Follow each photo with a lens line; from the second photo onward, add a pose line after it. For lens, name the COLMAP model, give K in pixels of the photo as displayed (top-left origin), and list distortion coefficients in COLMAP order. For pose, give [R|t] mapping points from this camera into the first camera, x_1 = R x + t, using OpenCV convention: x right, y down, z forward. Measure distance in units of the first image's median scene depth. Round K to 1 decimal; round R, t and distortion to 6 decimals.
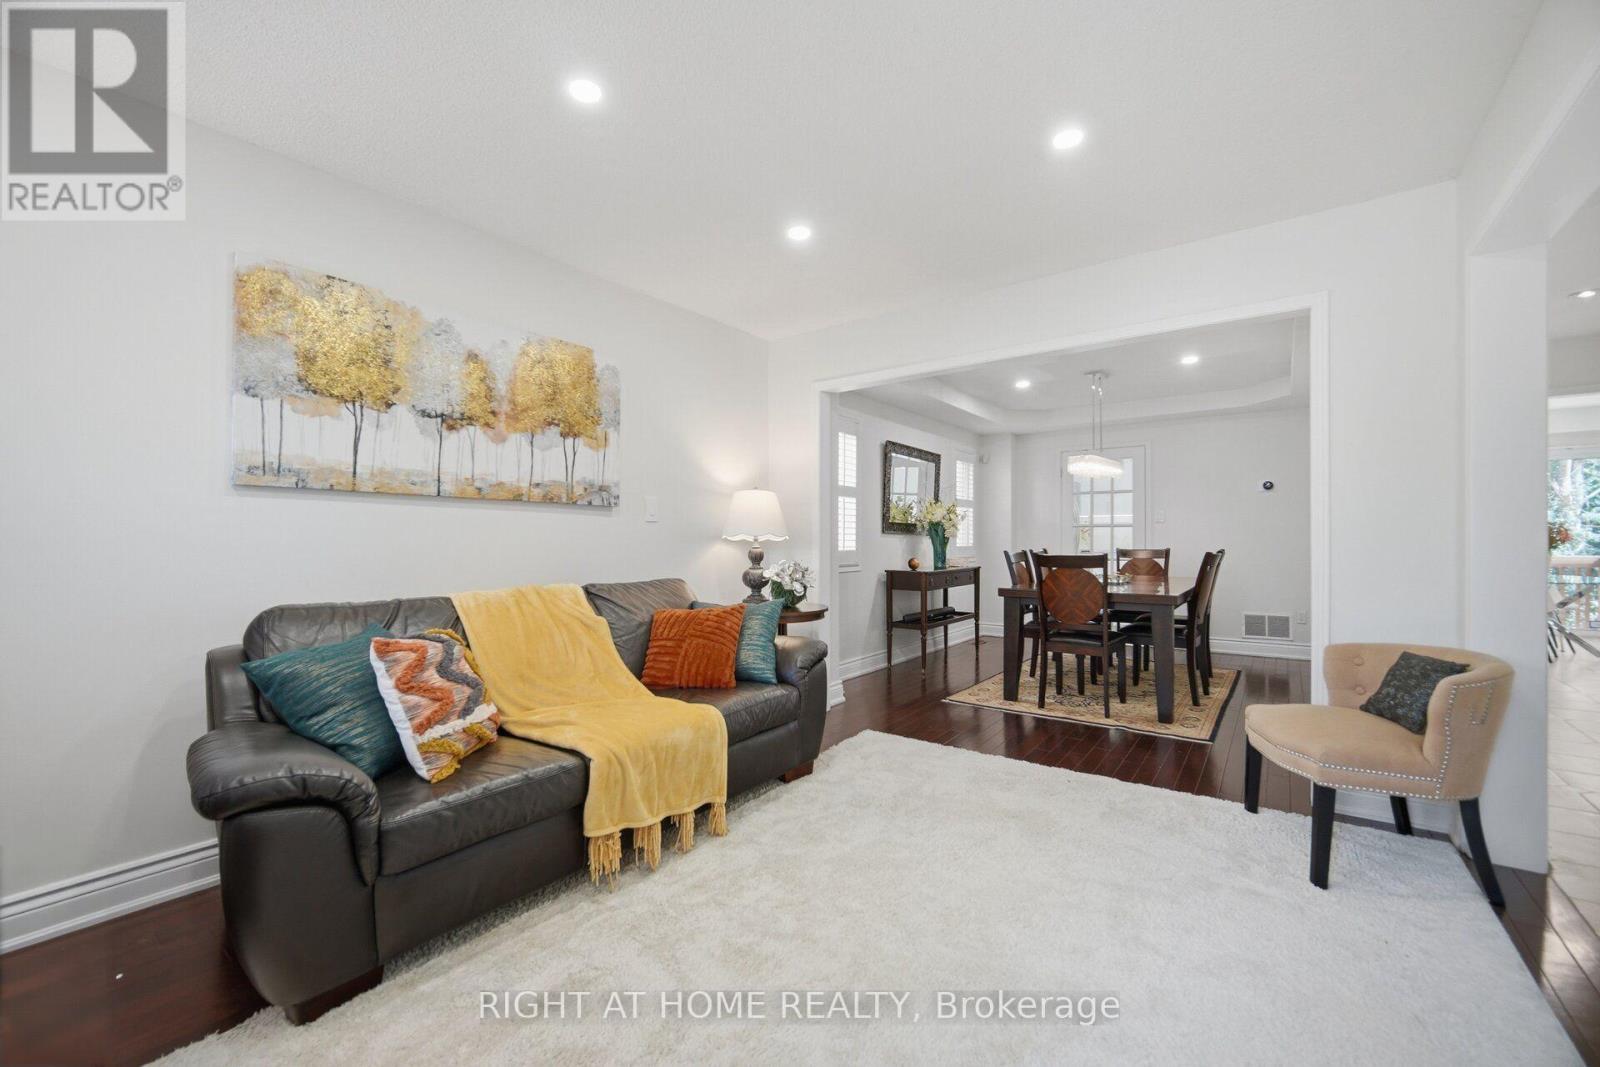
lens RADIAL K [[647.0, 0, 800.0], [0, 647.0, 542.6], [0, 0, 1]] dist [-0.003902, 0.000043]
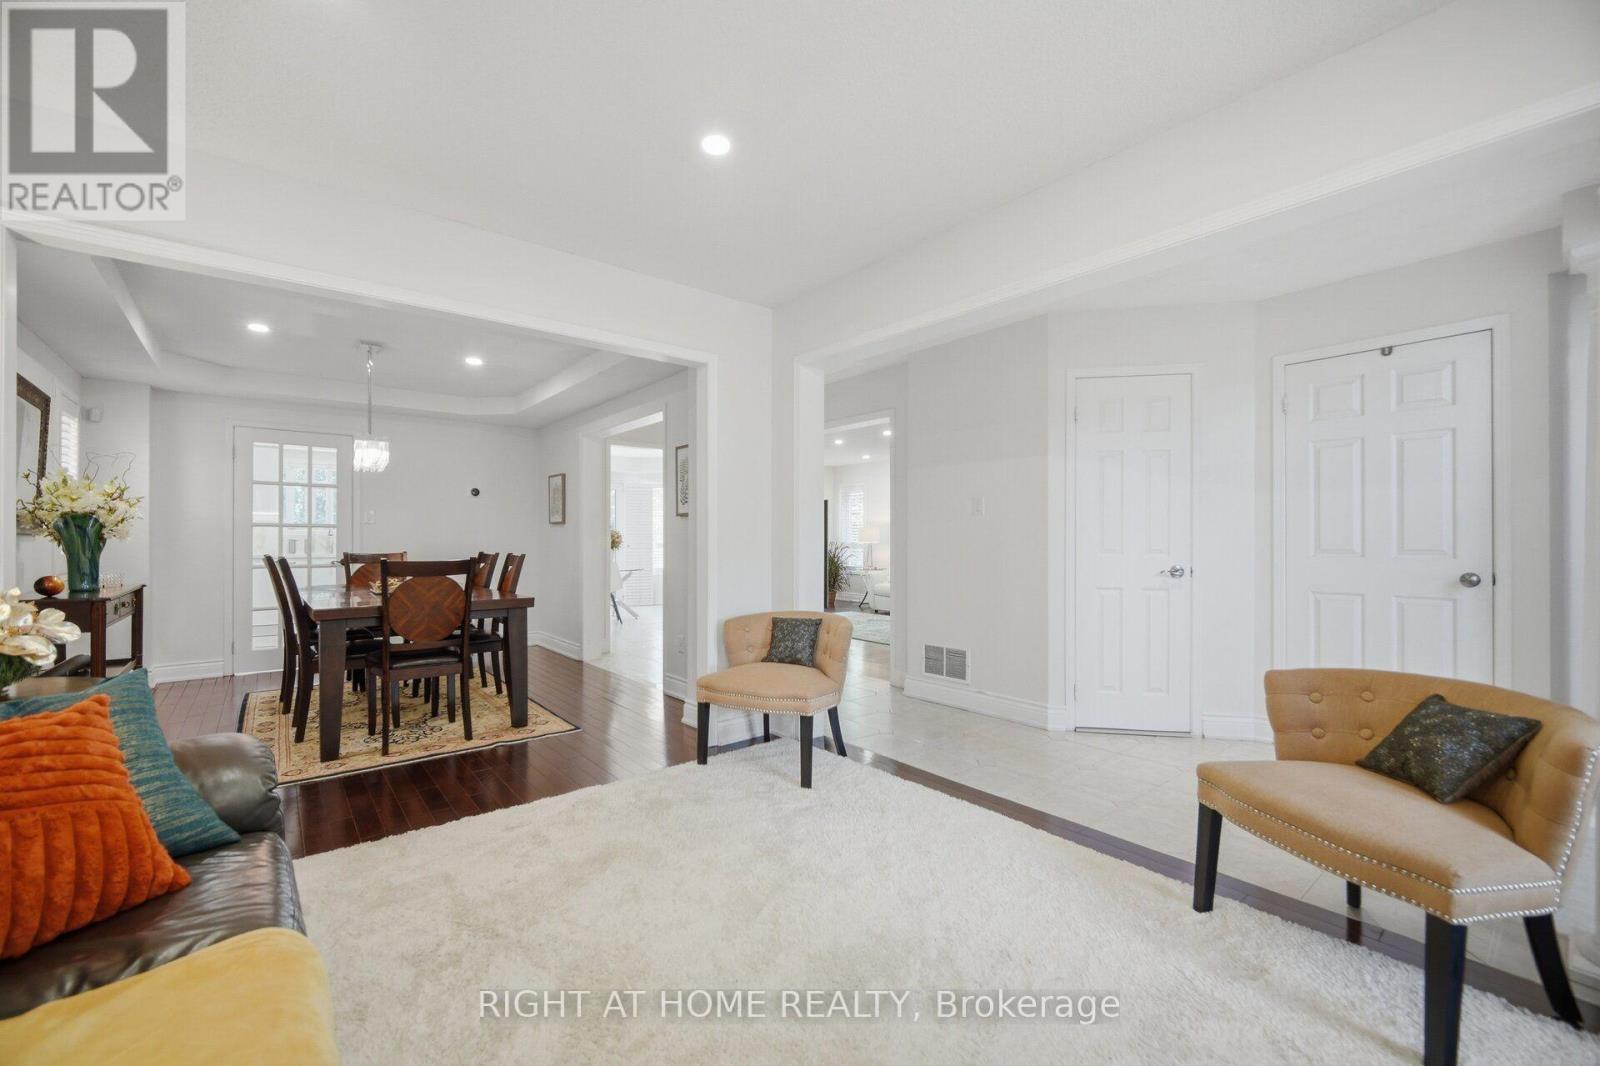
lens RADIAL K [[647.0, 0, 794.1], [0, 647.0, 542.7], [0, 0, 1]] dist [-0.003902, 0.000043]
pose [[0.248595, -0.003834, 0.968600, -0.284624], [0.004638, 0.999985, 0.002767, -0.005007], [-0.968596, 0.003805, 0.248609, 0.331421]]
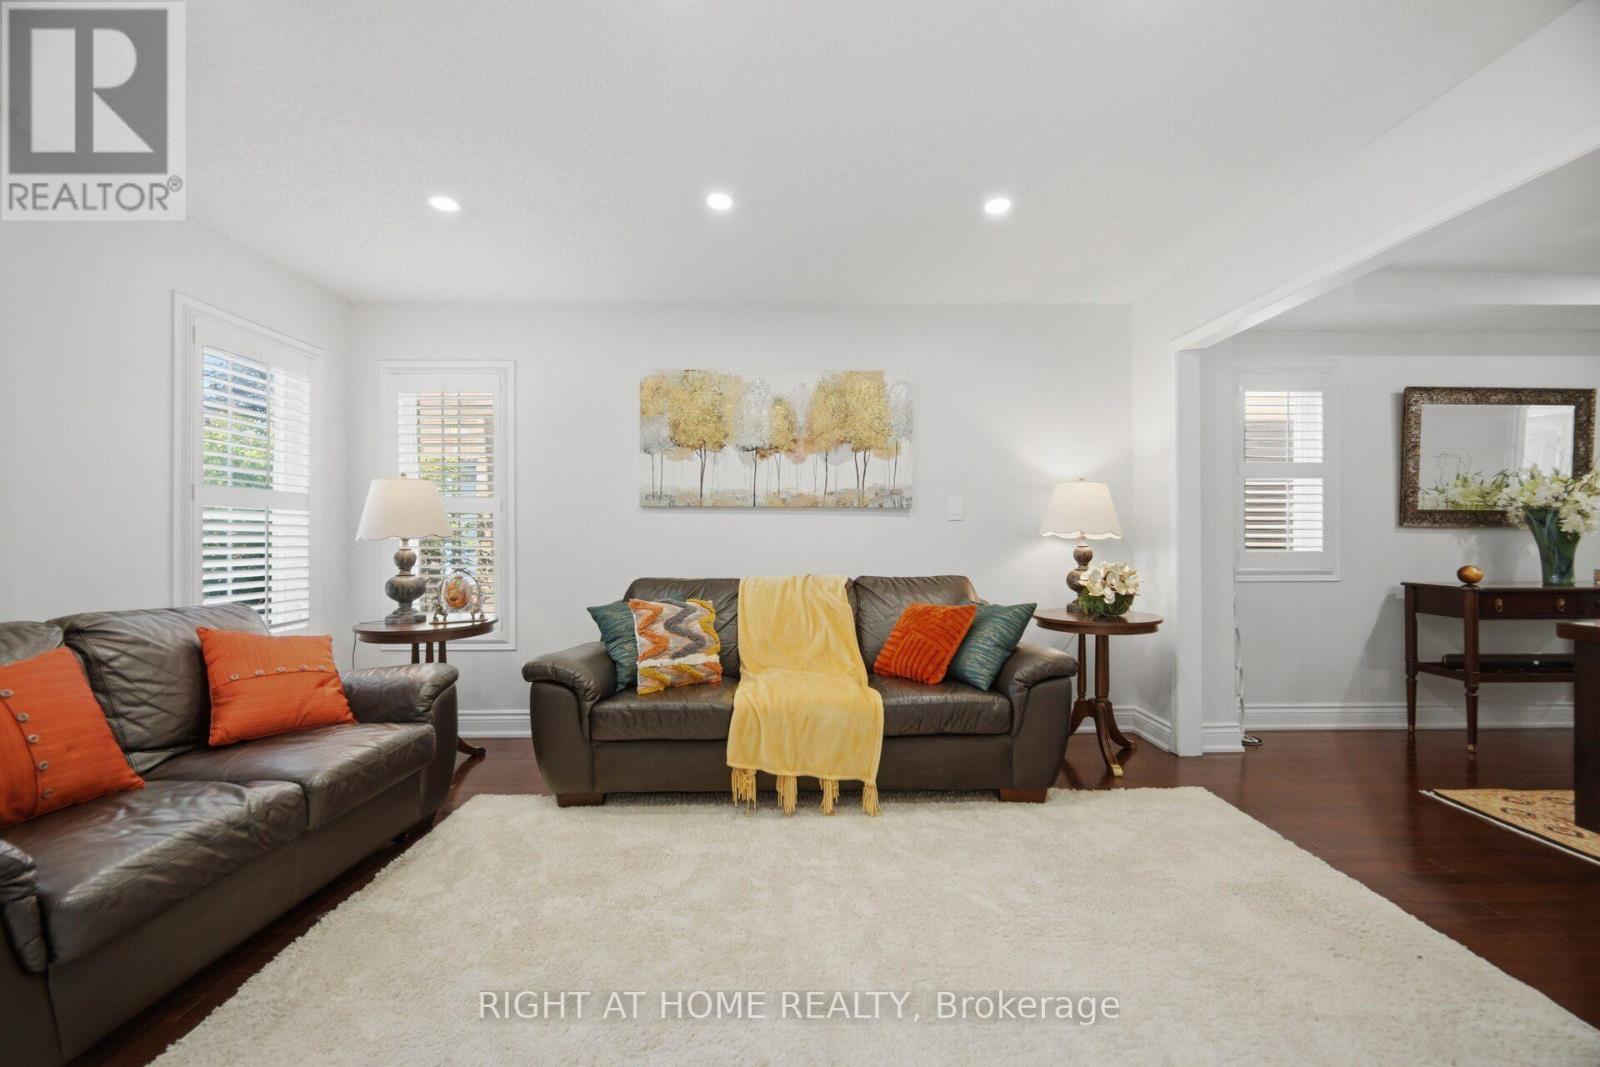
lens RADIAL K [[647.0, 0, 805.7], [0, 647.0, 533.4], [0, 0, 1]] dist [-0.003902, 0.000043]
pose [[0.611626, -0.007896, -0.791108, 0.386422], [-0.001369, 0.999938, -0.011038, 0.000067], [0.791146, 0.007834, 0.611577, 0.152650]]
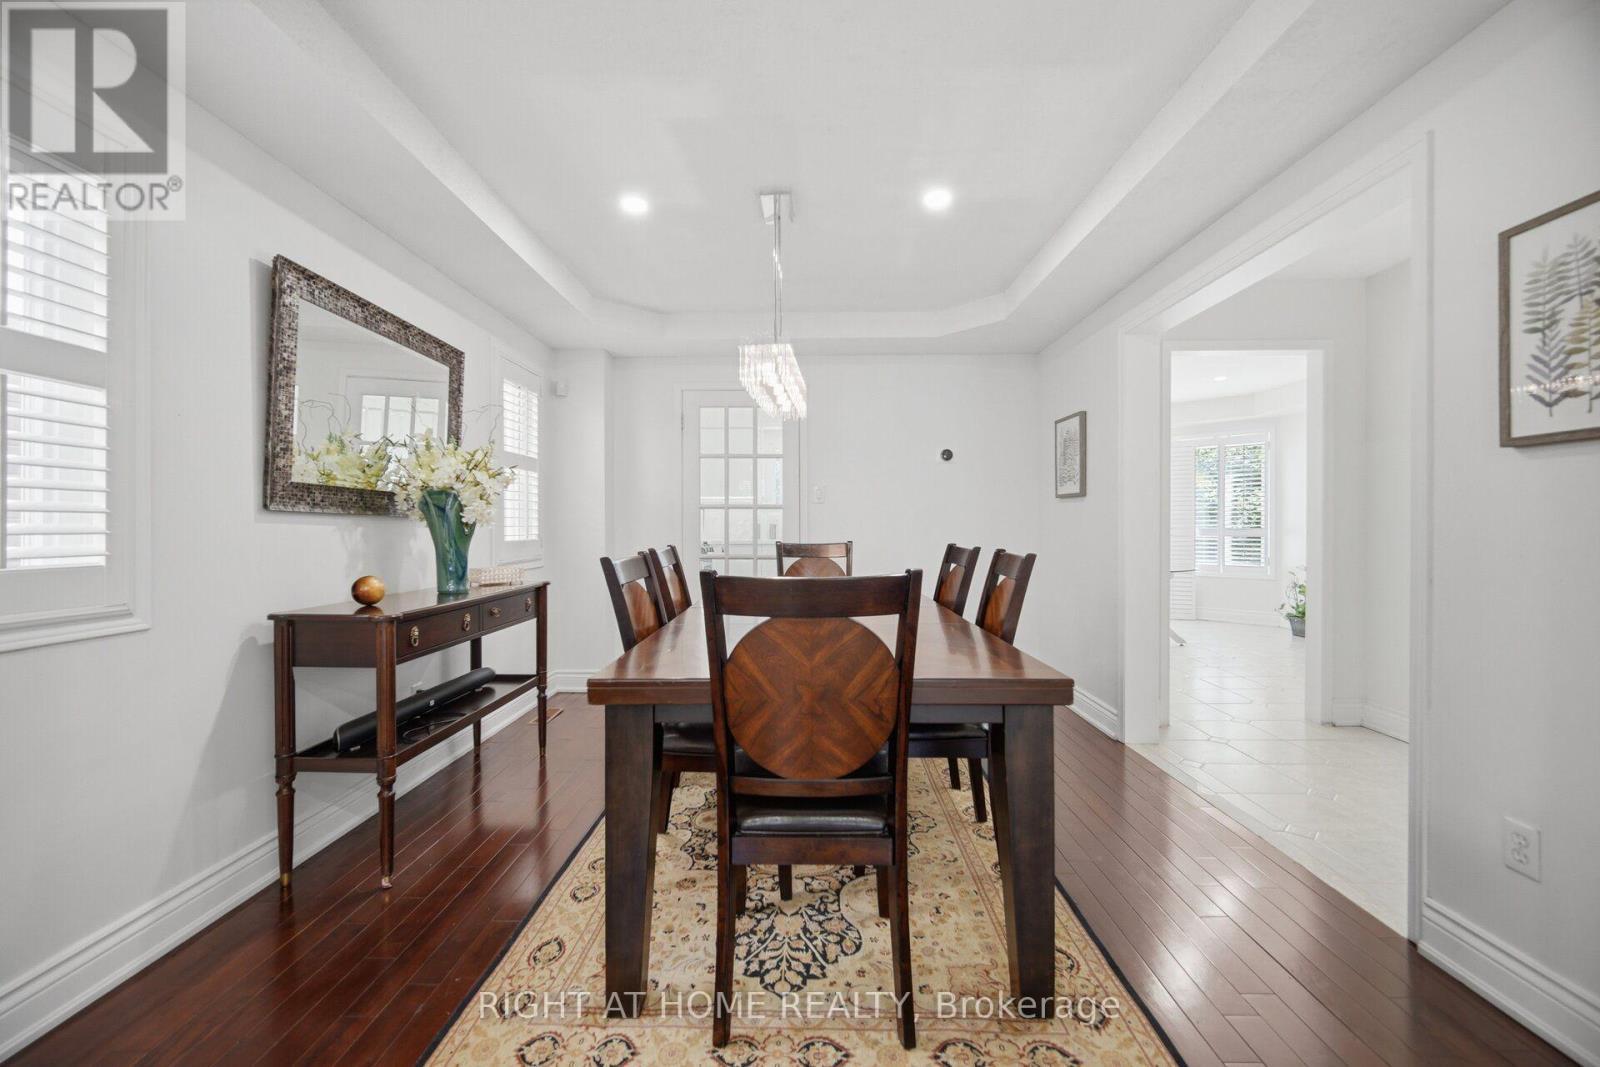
lens RADIAL K [[647.0, 0, 787.1], [0, 647.0, 530.7], [0, 0, 1]] dist [-0.003902, 0.000043]
pose [[0.822196, -0.005437, 0.569178, 0.225688], [0.004874, 0.999985, 0.002512, -0.004692], [-0.569183, 0.000709, 0.822210, 0.747571]]
